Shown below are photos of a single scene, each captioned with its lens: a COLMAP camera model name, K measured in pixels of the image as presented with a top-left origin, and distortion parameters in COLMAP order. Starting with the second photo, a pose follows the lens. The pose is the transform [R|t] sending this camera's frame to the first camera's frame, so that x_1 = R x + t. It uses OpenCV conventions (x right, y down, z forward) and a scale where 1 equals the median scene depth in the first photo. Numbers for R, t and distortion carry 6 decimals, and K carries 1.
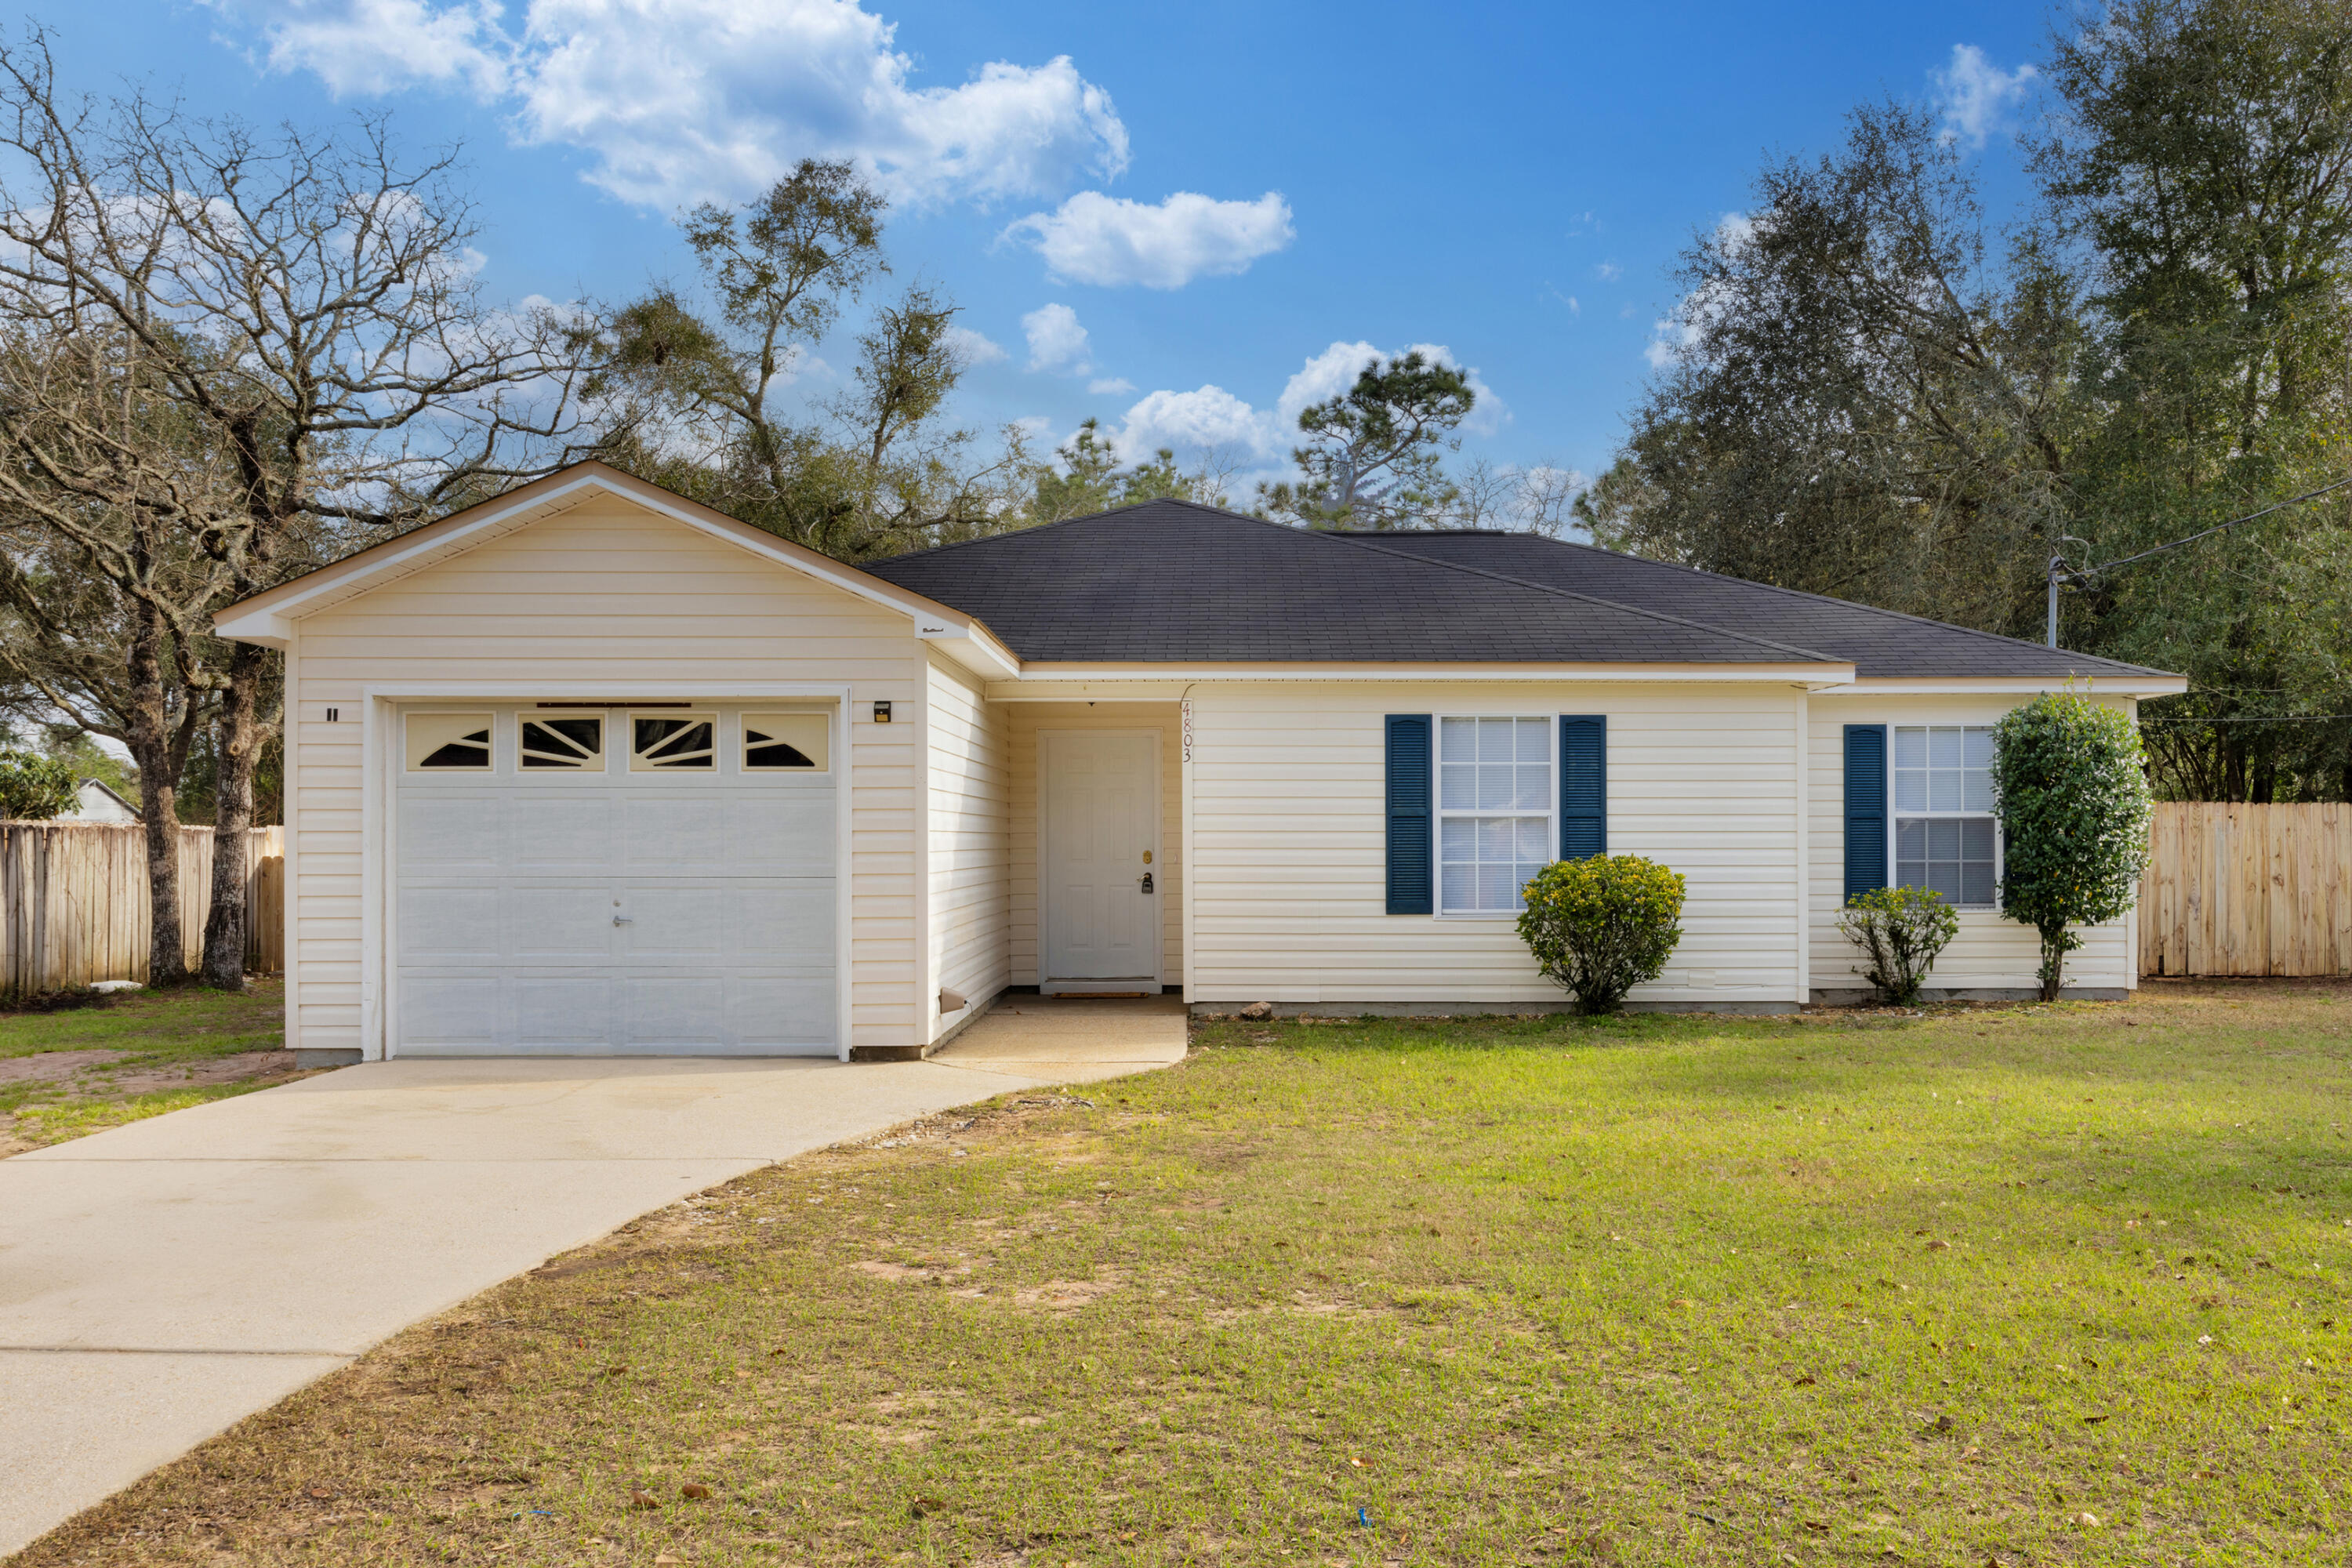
lens RADIAL K [[1935.5, 0, 1176.2], [0, 1935.5, 787.1], [0, 0, 1]] dist [-0.007822, 0.000172]
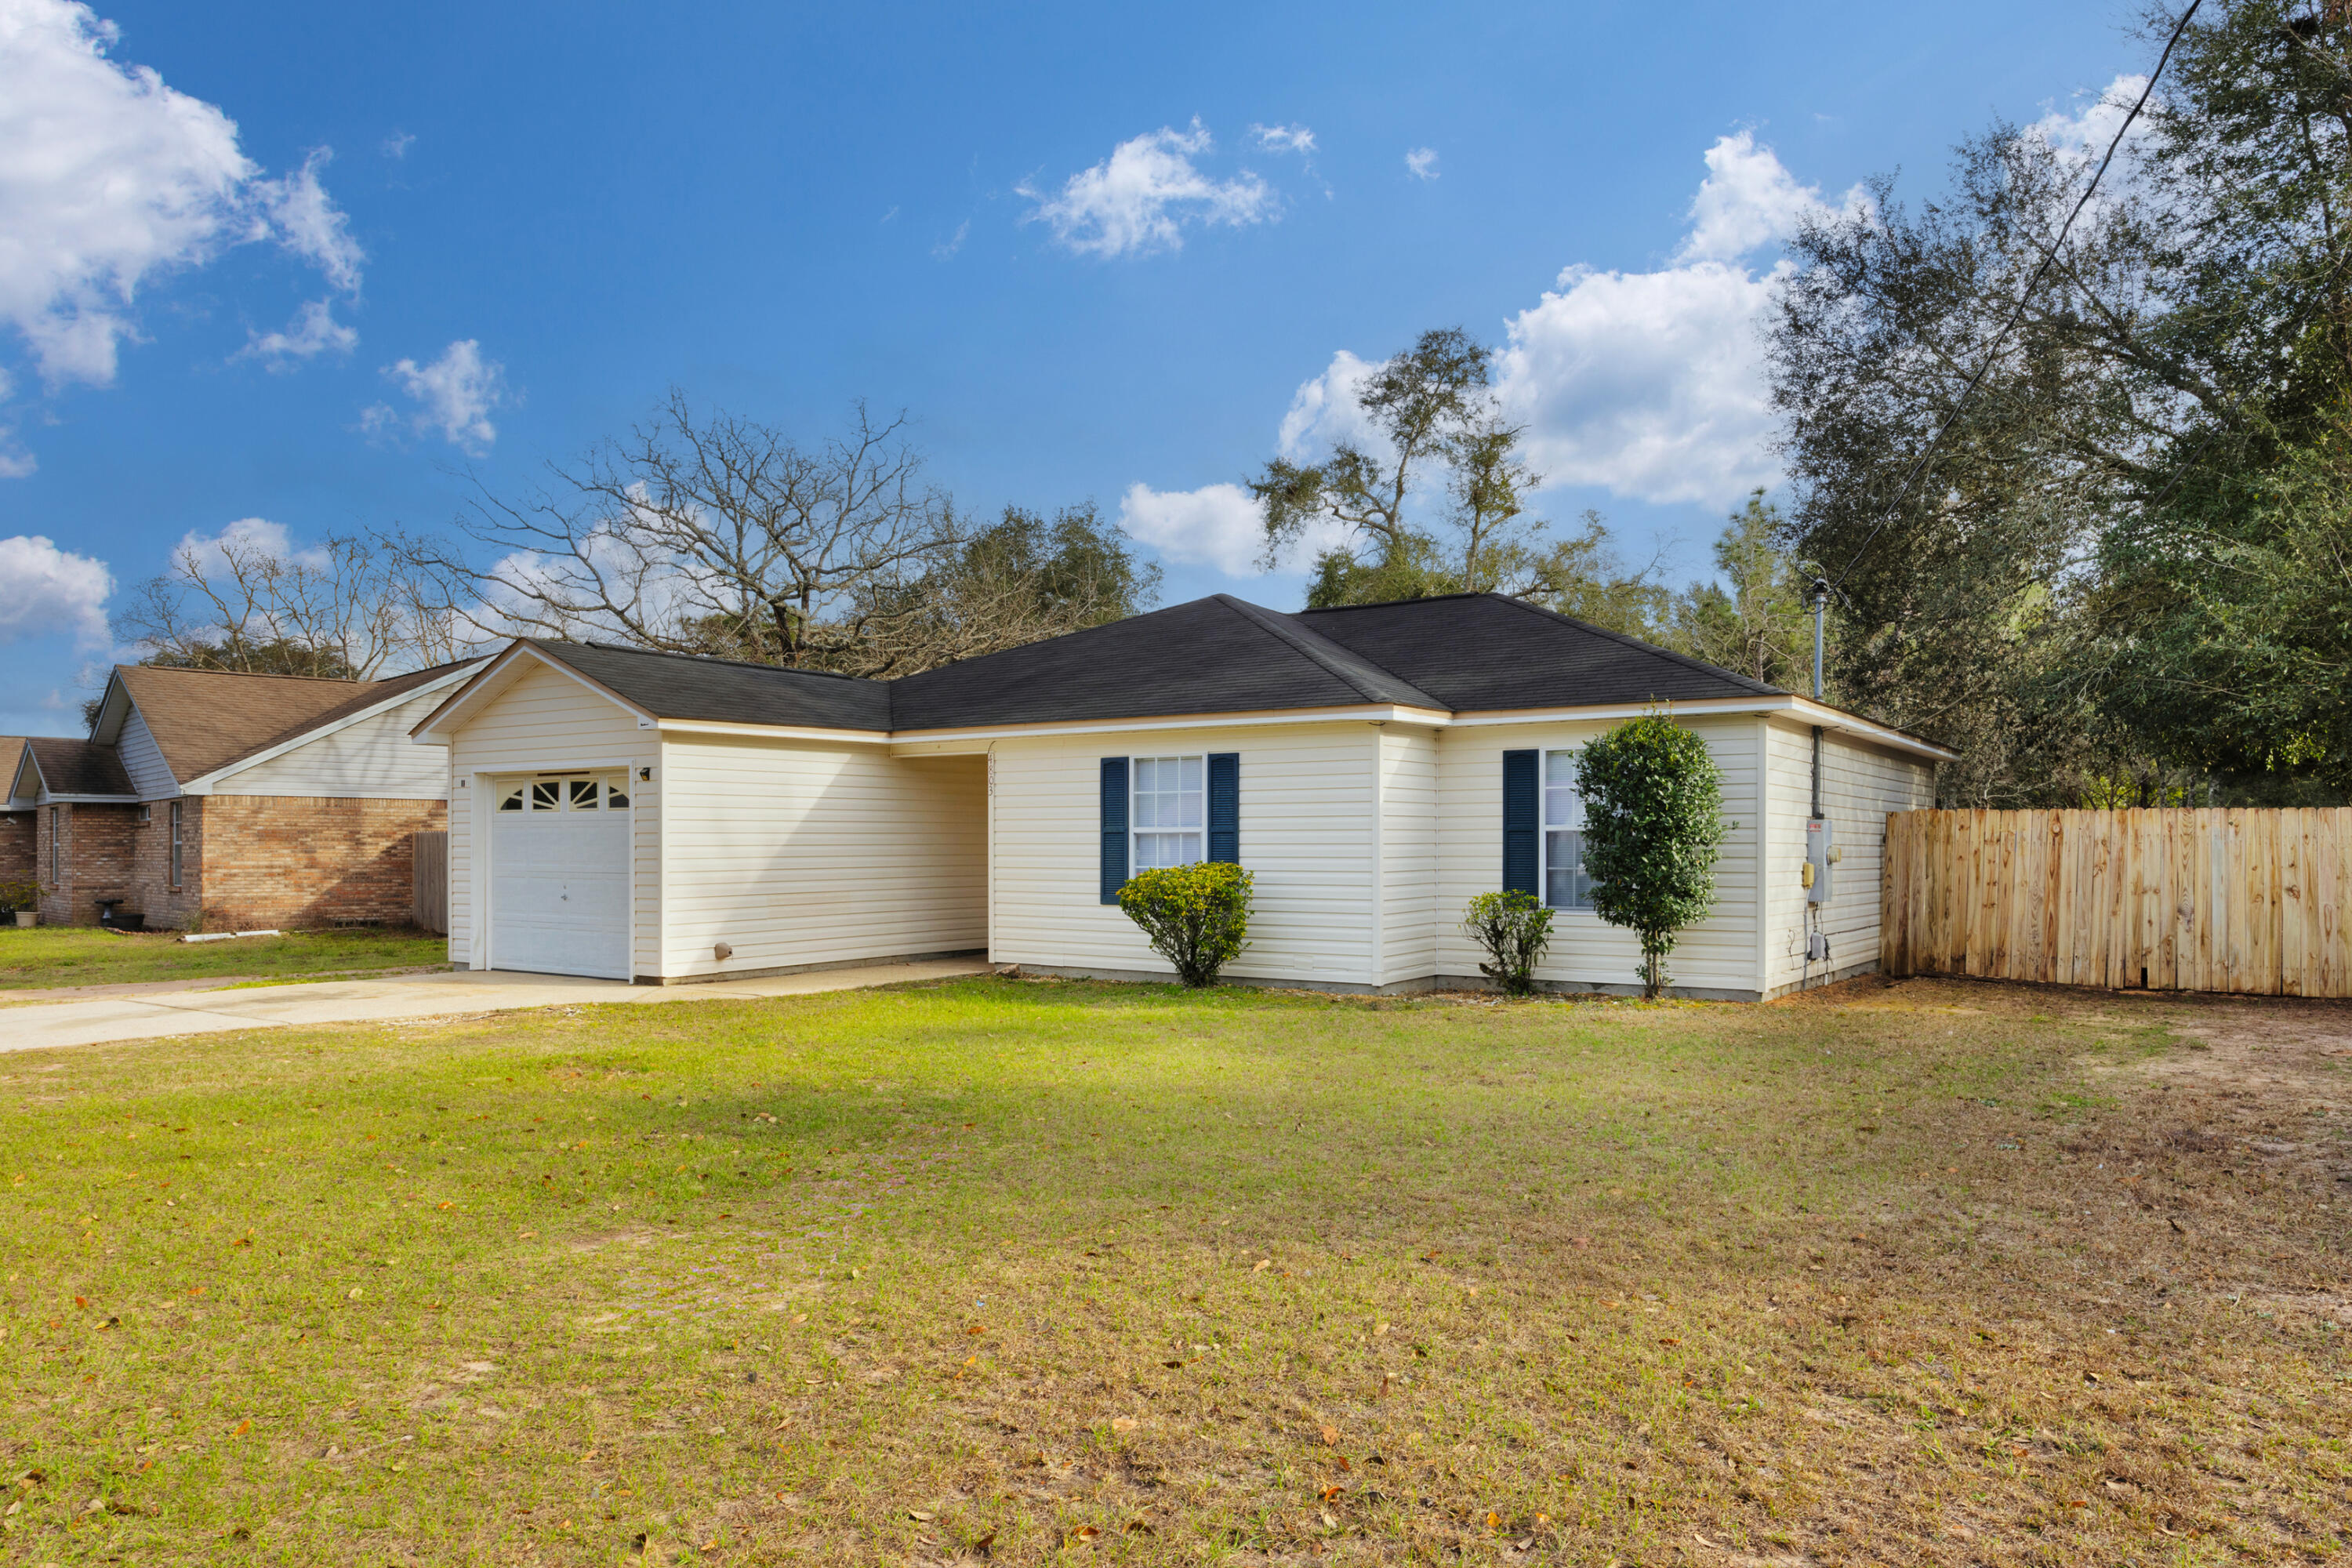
lens RADIAL K [[1537.9, 0, 1176.8], [0, 1537.9, 794.0], [0, 0, 1]] dist [-0.005595, -0.002380]
pose [[0.824632, -0.020708, -0.565290, 0.764627], [0.017388, 0.999785, -0.011261, 0.000919], [0.565402, -0.000543, 0.824816, 0.135199]]
